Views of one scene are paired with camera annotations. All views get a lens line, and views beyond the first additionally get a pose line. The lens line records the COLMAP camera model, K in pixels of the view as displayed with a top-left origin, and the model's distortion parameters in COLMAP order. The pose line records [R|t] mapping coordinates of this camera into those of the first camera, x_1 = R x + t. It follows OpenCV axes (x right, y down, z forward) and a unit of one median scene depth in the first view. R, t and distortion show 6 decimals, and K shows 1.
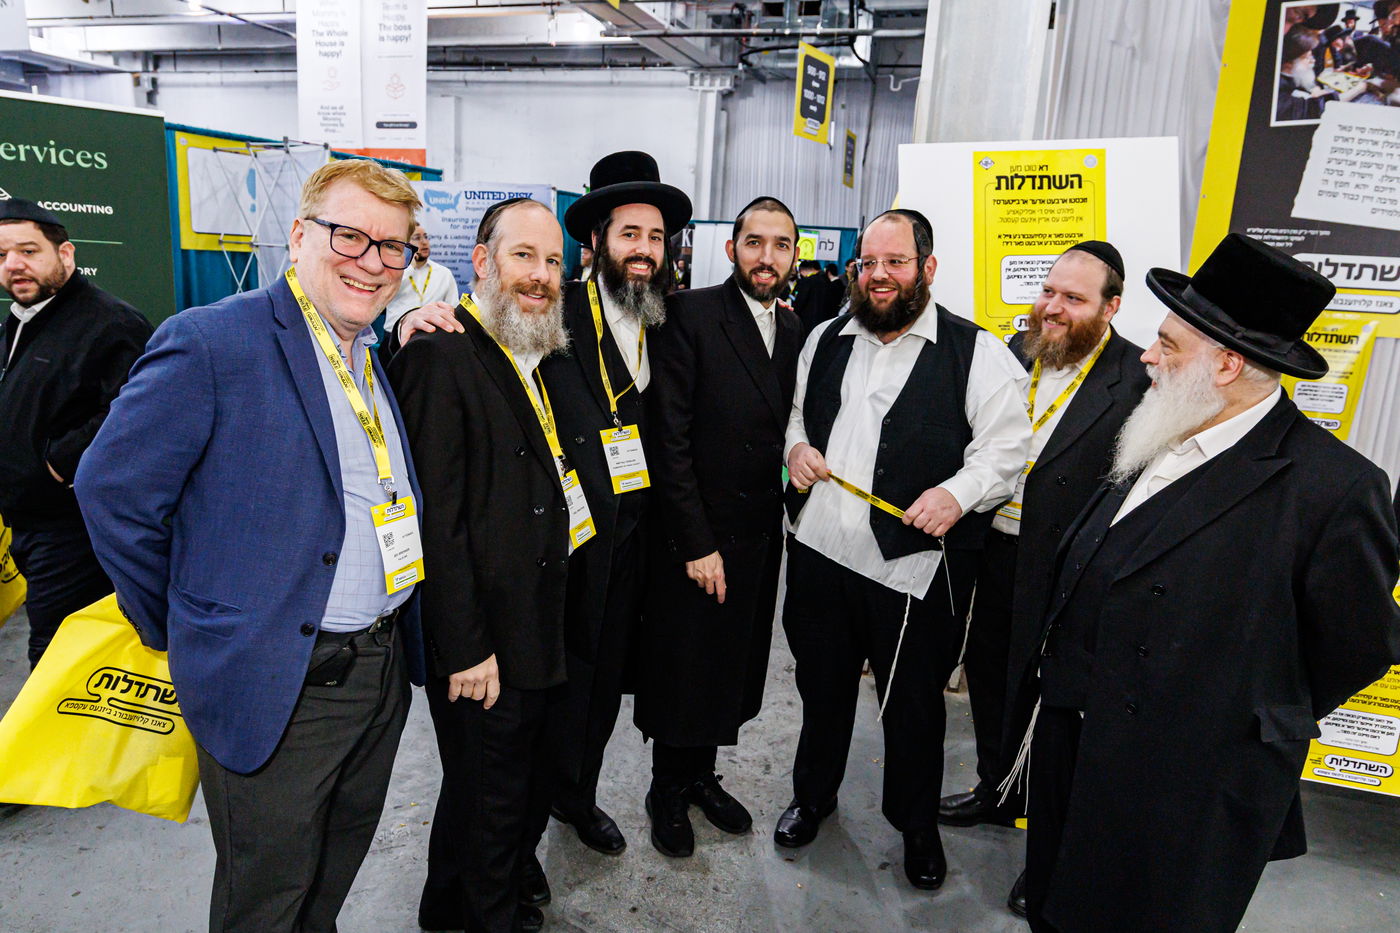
lens RADIAL K [[813.8, 0, 700.0], [0, 813.8, 466.5], [0, 0, 1]] dist [-0.005701, -0.013603]
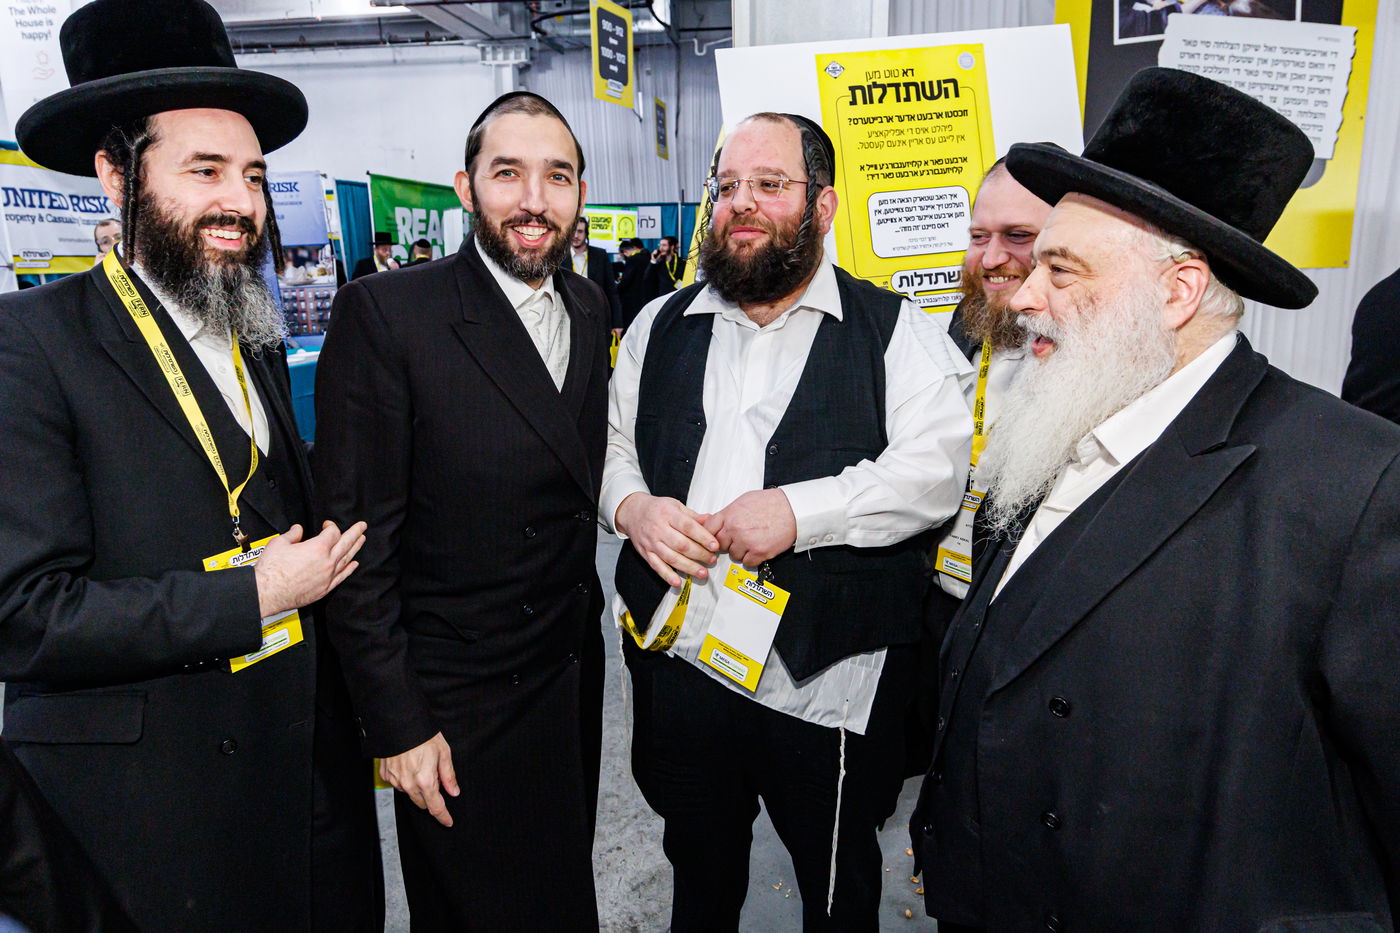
lens RADIAL K [[813.8, 0, 700.0], [0, 813.8, 466.5], [0, 0, 1]] dist [-0.005701, -0.013603]
pose [[0.976607, -0.118485, 0.179444, 0.038337], [0.115528, 0.992940, 0.026881, -0.032400], [-0.181363, -0.005521, 0.983401, 0.195353]]
